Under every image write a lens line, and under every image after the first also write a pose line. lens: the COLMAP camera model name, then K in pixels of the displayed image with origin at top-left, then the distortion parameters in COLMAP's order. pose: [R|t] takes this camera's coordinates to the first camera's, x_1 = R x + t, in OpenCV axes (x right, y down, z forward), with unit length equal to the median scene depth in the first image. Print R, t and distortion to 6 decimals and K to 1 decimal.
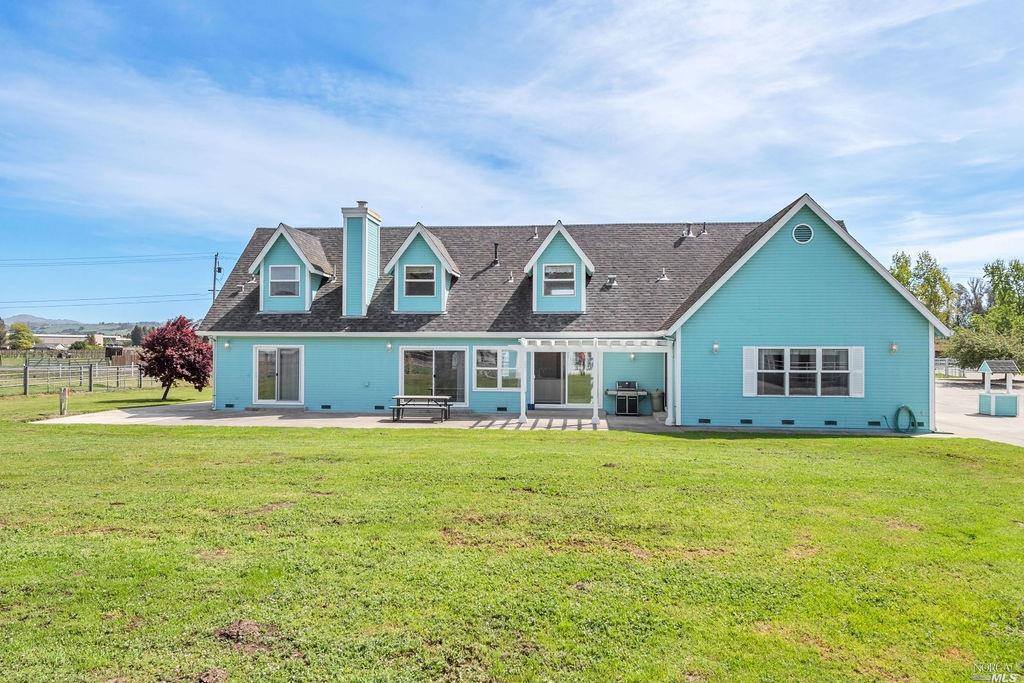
lens RADIAL K [[667.9, 0, 512.0], [0, 667.9, 341.5], [0, 0, 1]] dist [0.004286, 0.001956]
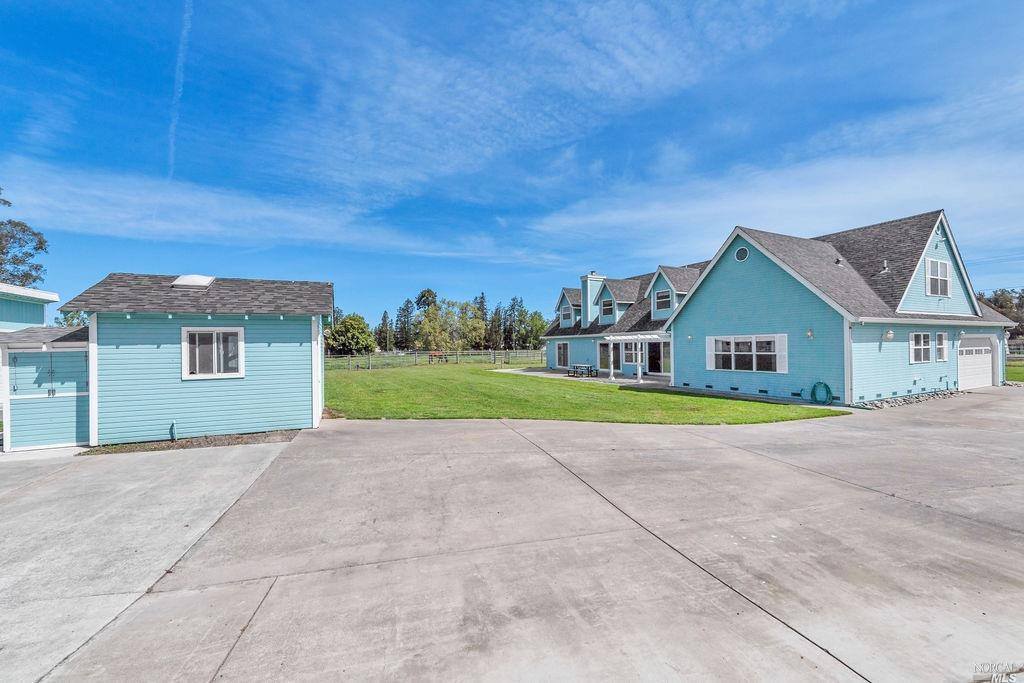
lens RADIAL K [[412.1, 0, 510.2], [0, 412.1, 354.7], [0, 0, 1]] dist [0.007416, -0.000189]
pose [[0.538311, 0.004181, -0.842736, 0.737477], [0.027934, 0.999350, 0.022801, 0.011885], [0.842283, -0.035815, 0.537844, 0.105979]]
